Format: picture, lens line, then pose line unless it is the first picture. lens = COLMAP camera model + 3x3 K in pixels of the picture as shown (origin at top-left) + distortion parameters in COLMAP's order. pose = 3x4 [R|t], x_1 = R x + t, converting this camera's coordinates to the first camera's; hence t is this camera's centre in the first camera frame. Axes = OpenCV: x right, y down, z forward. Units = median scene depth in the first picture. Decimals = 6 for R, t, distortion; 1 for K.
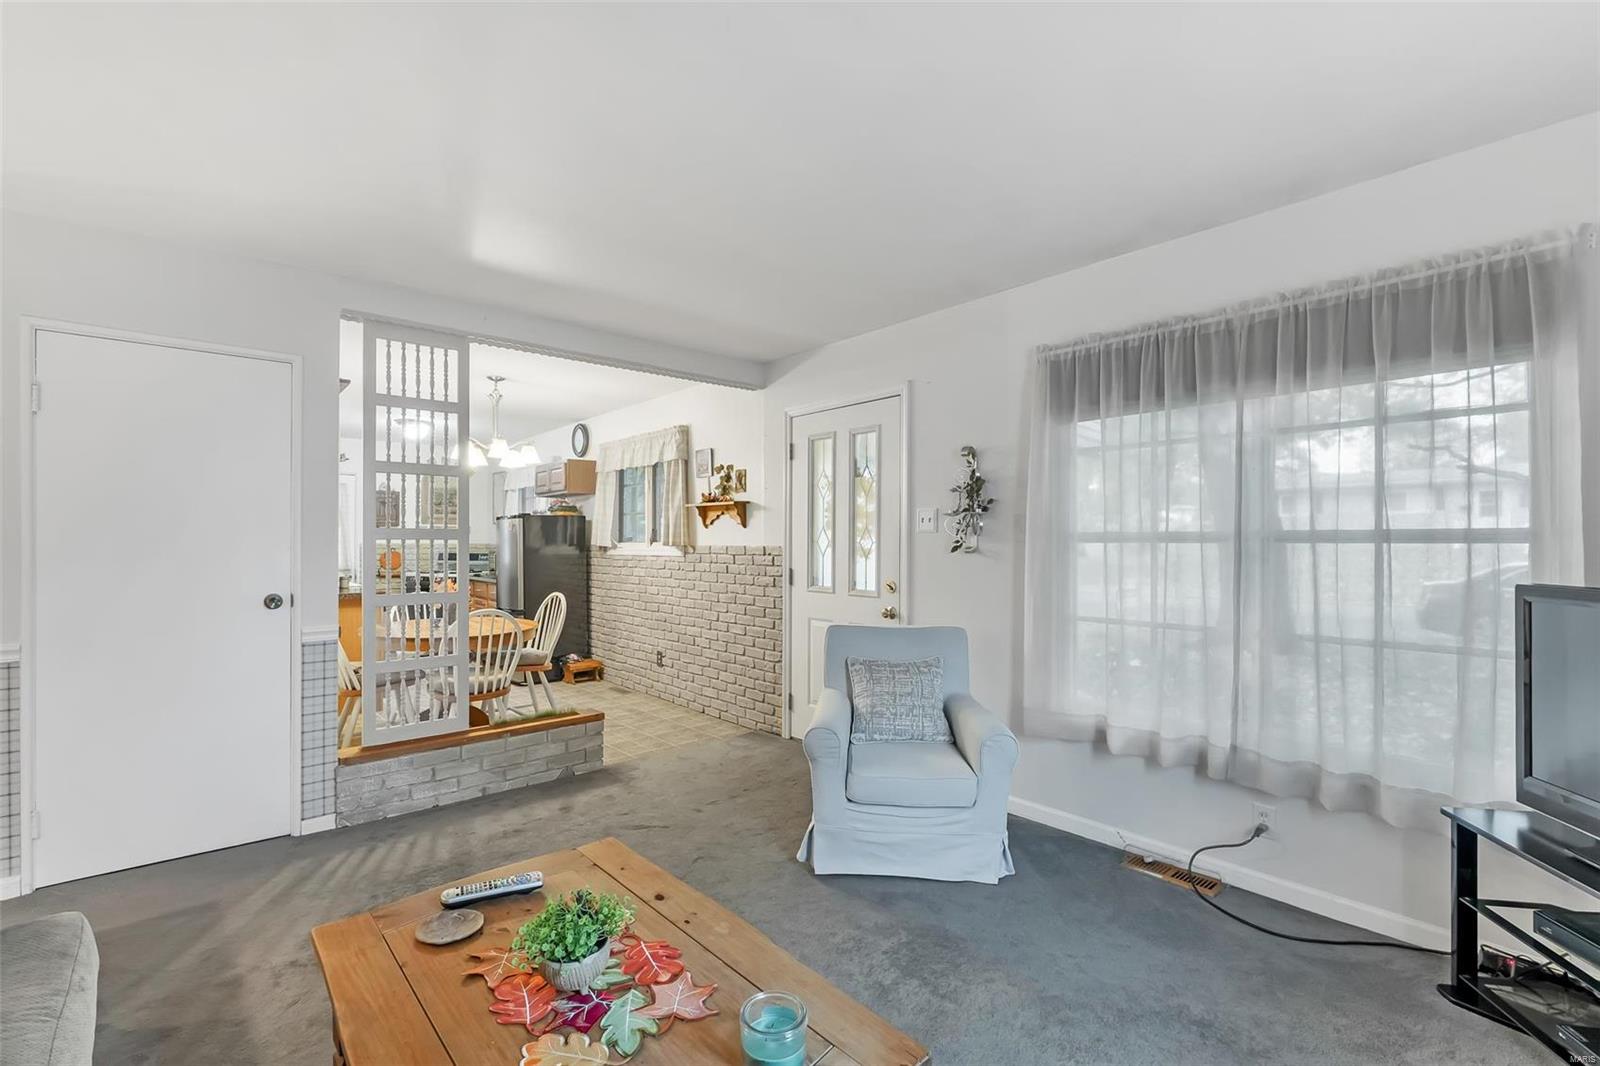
lens RADIAL K [[720.0, 0, 795.0], [0, 720.0, 537.6], [0, 0, 1]] dist [0.000057, -0.000244]
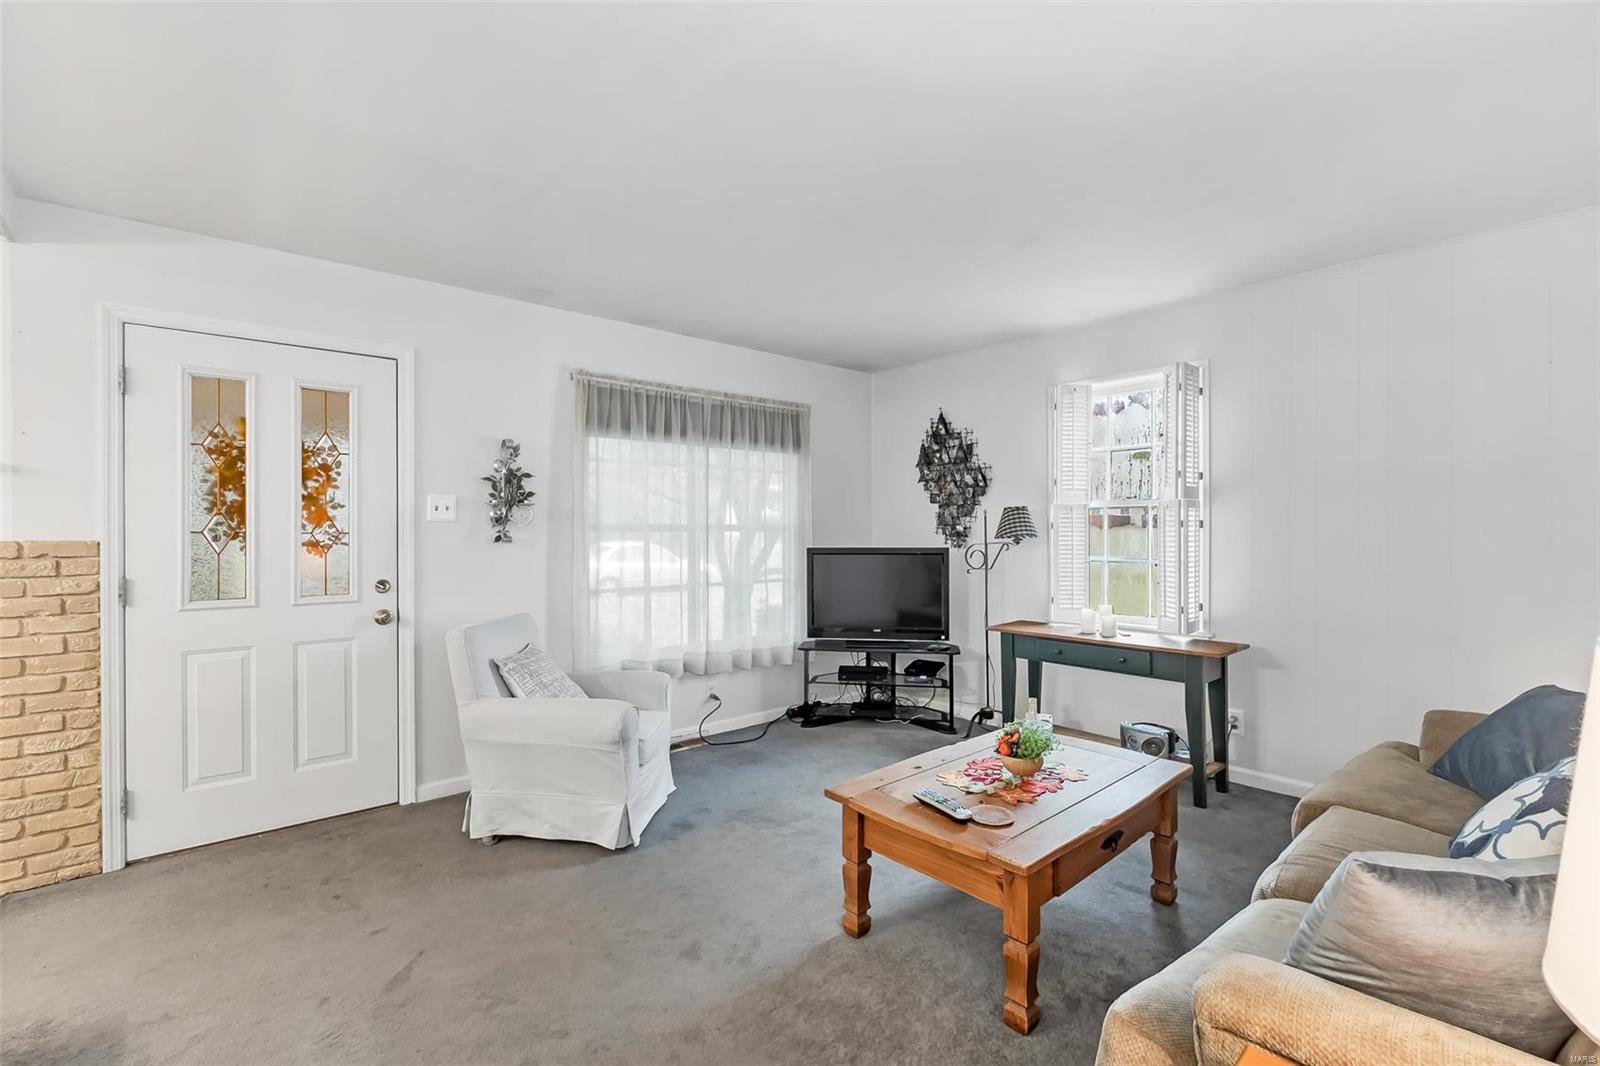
lens RADIAL K [[710.5, 0, 798.9], [0, 710.5, 526.6], [0, 0, 1]] dist [-0.001094, -0.000912]
pose [[-0.009611, 0.005625, 0.999938, -0.819545], [-0.001364, 0.999983, -0.005638, 0.004024], [-0.999953, -0.001418, -0.009604, 0.622366]]
